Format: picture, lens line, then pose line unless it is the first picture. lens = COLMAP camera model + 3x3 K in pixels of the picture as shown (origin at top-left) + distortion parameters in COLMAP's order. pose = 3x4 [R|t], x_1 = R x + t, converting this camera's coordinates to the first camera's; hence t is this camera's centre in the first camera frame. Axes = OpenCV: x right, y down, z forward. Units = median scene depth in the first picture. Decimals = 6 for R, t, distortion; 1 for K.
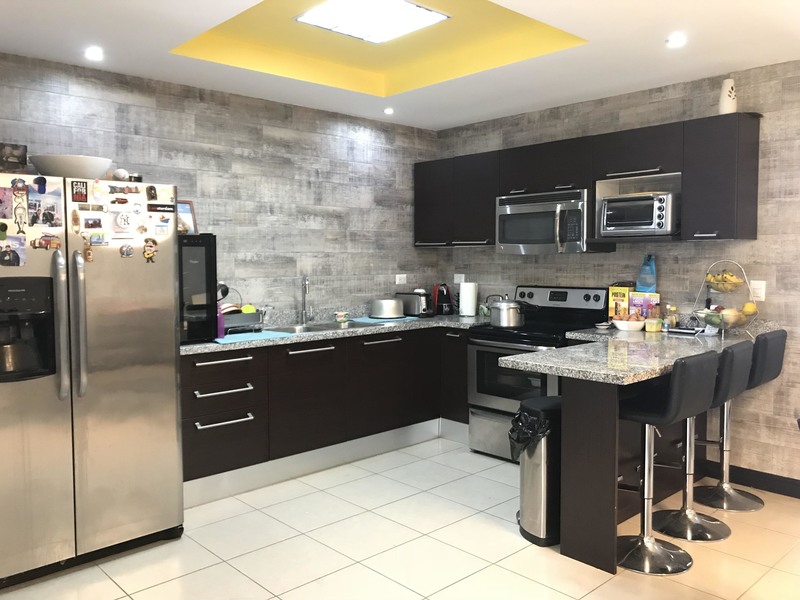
lens RADIAL K [[659.1, 0, 399.2], [0, 659.1, 300.7], [0, 0, 1]] dist [0.056978, -0.045793]
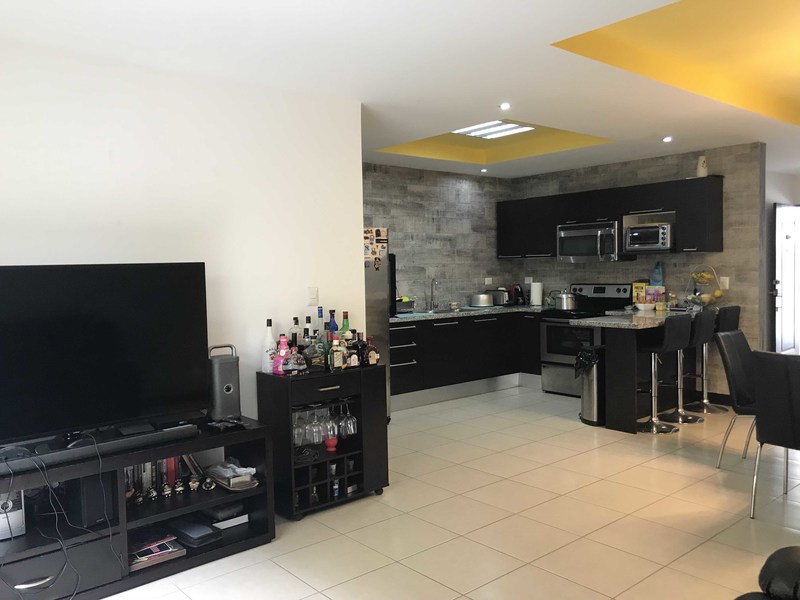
lens RADIAL K [[659.1, 0, 398.8], [0, 659.1, 298.8], [0, 0, 1]] dist [0.056978, -0.045793]
pose [[0.998971, -0.012104, -0.043707, -0.168840], [0.011239, 0.999737, -0.019974, 0.042157], [0.043938, 0.019462, 0.998845, -0.594593]]
